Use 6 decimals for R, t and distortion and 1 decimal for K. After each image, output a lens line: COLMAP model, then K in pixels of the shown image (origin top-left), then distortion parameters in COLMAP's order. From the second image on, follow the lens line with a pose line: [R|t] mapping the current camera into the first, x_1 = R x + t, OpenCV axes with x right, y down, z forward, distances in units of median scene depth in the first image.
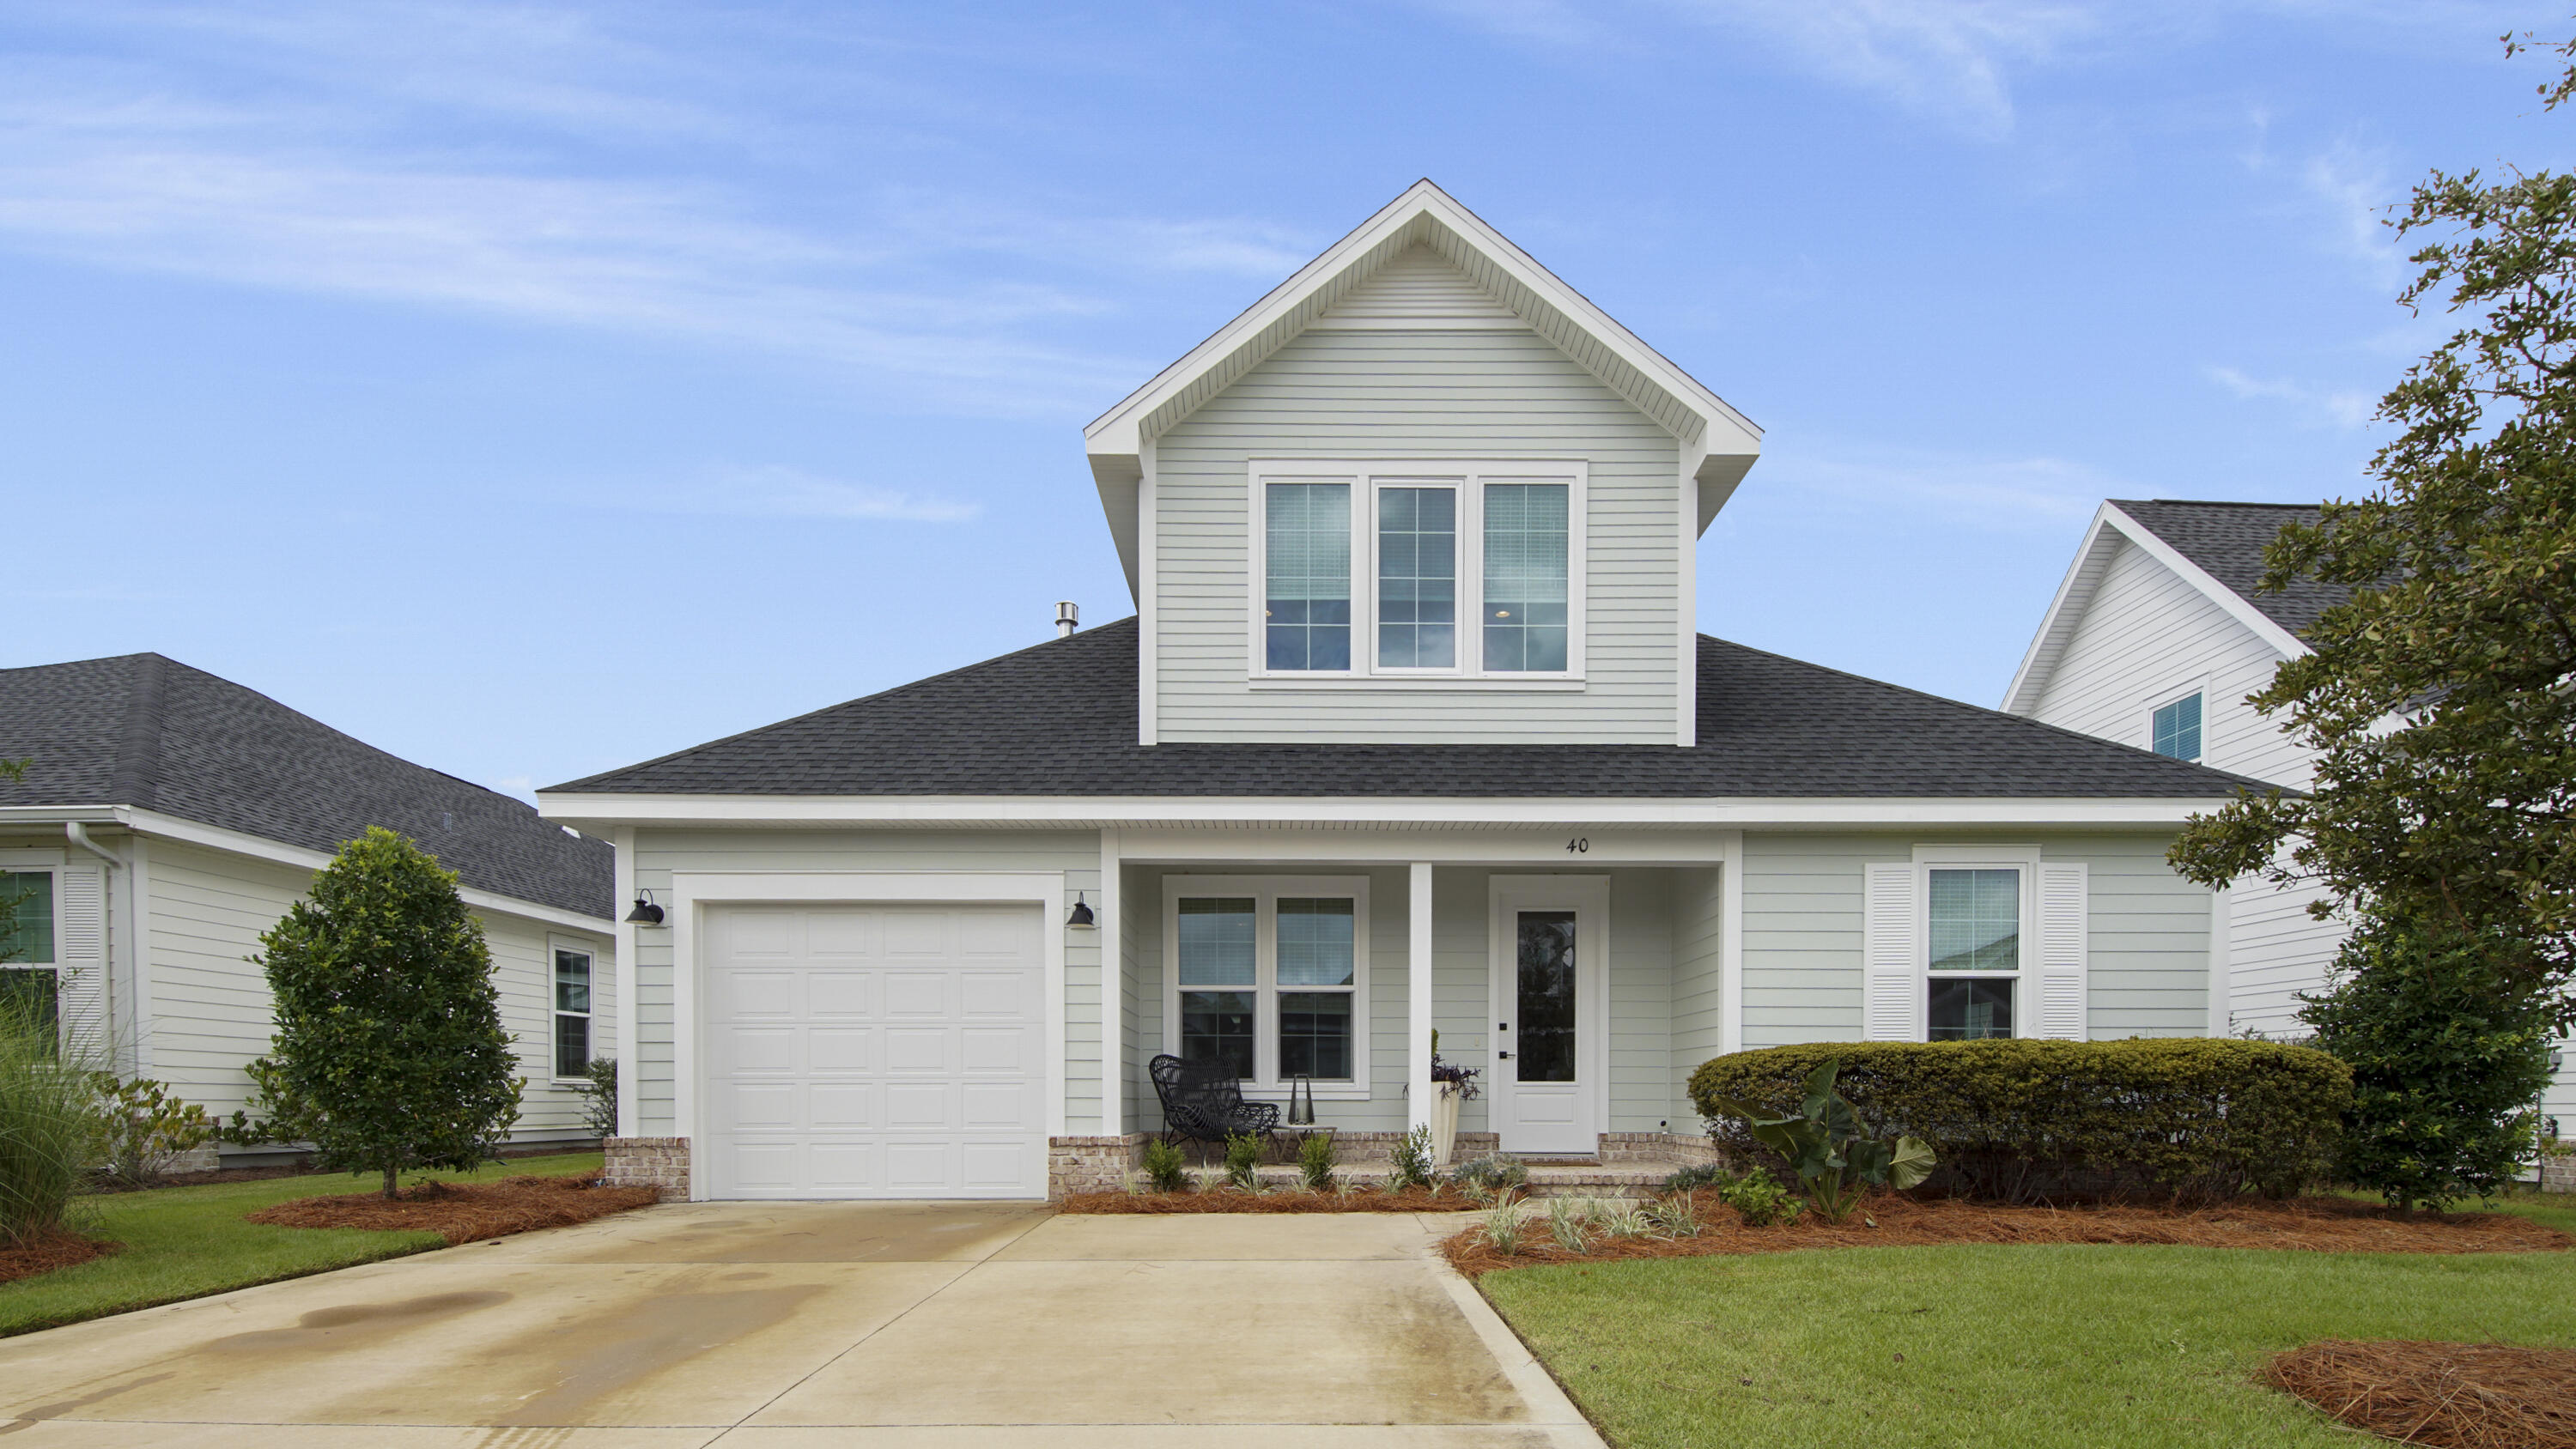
lens RADIAL K [[1236.9, 0, 1315.9], [0, 1236.9, 727.6], [0, 0, 1]] dist [0.000145, -0.000334]
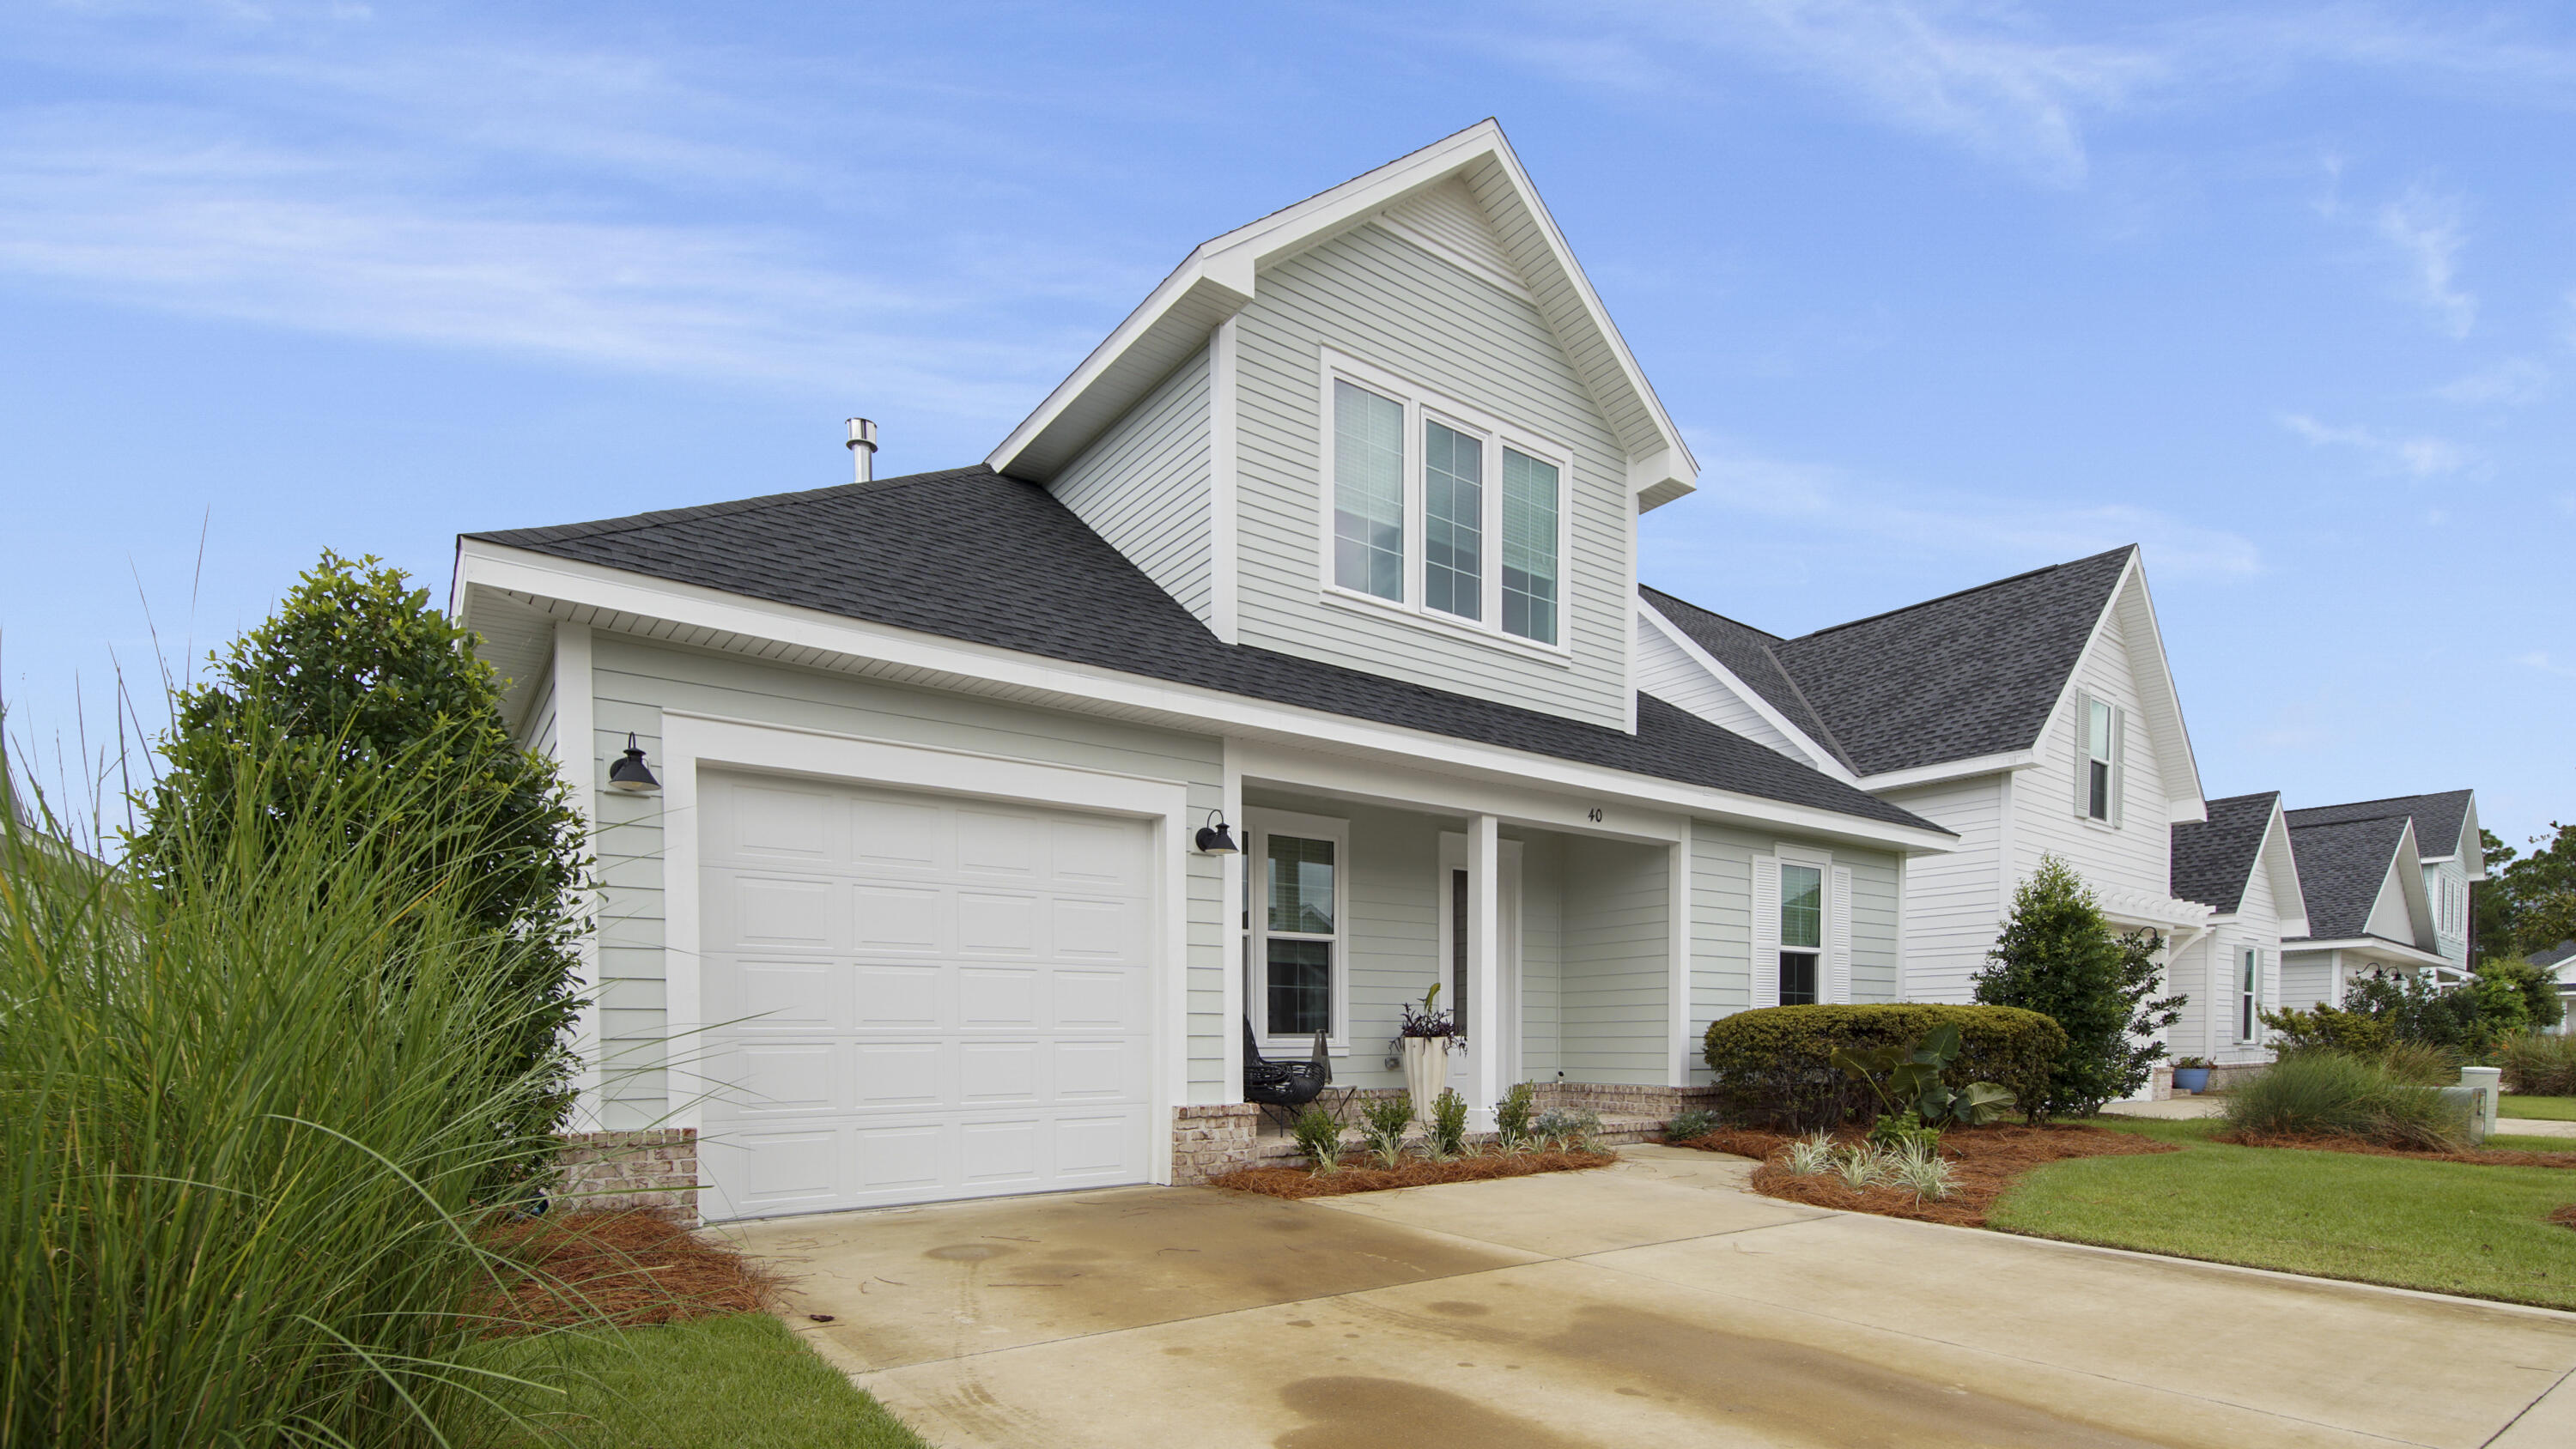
lens RADIAL K [[1236.9, 0, 1315.9], [0, 1236.9, 727.6], [0, 0, 1]] dist [0.000145, -0.000334]
pose [[0.797162, 0.143660, 0.586425, -0.608342], [-0.165519, 0.986068, -0.016563, 0.079147], [-0.580634, -0.083861, 0.809834, 0.293151]]
